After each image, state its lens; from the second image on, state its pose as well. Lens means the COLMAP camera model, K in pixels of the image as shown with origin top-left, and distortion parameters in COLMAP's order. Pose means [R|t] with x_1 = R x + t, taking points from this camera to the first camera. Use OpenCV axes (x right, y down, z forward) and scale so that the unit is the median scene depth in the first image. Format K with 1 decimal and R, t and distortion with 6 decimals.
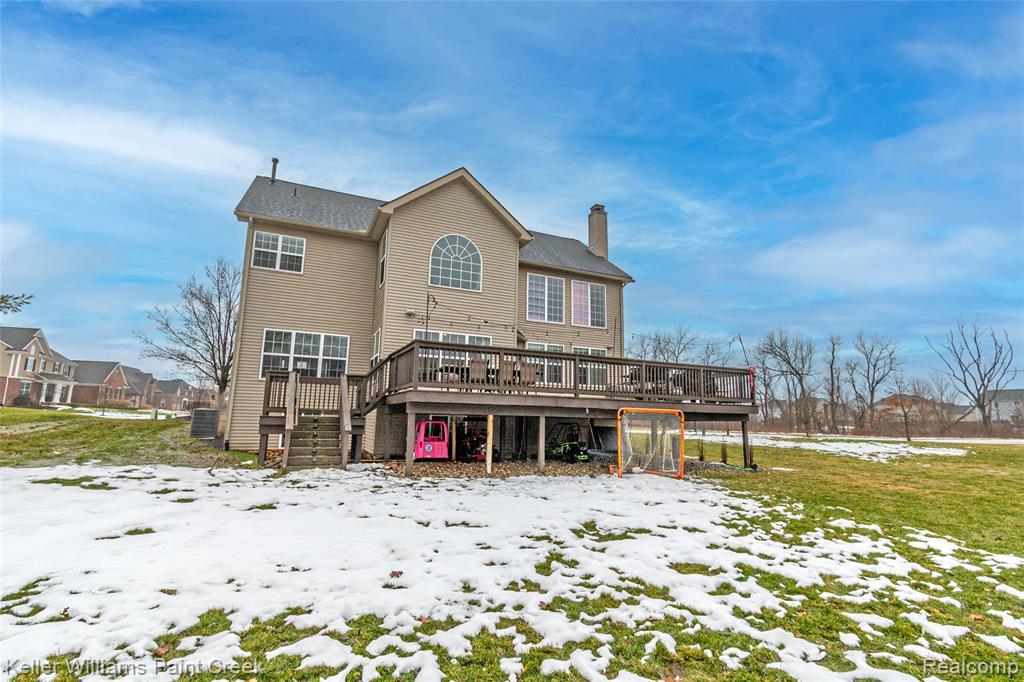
lens RADIAL K [[471.6, 0, 510.7], [0, 471.6, 348.3], [0, 0, 1]] dist [0.001416, 0.000145]
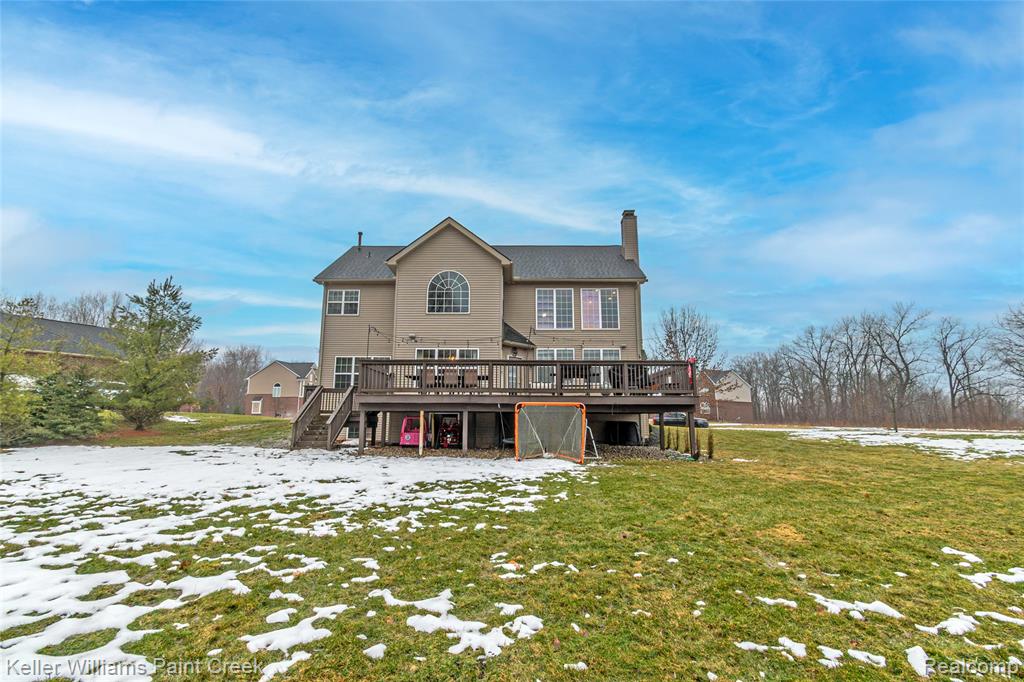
lens RADIAL K [[471.6, 0, 535.5], [0, 471.6, 341.6], [0, 0, 1]] dist [0.001416, 0.000145]
pose [[0.907561, -0.088692, -0.410448, 0.565535], [0.078761, 0.996047, -0.041078, 0.018084], [0.412469, 0.004953, 0.910958, -0.053777]]
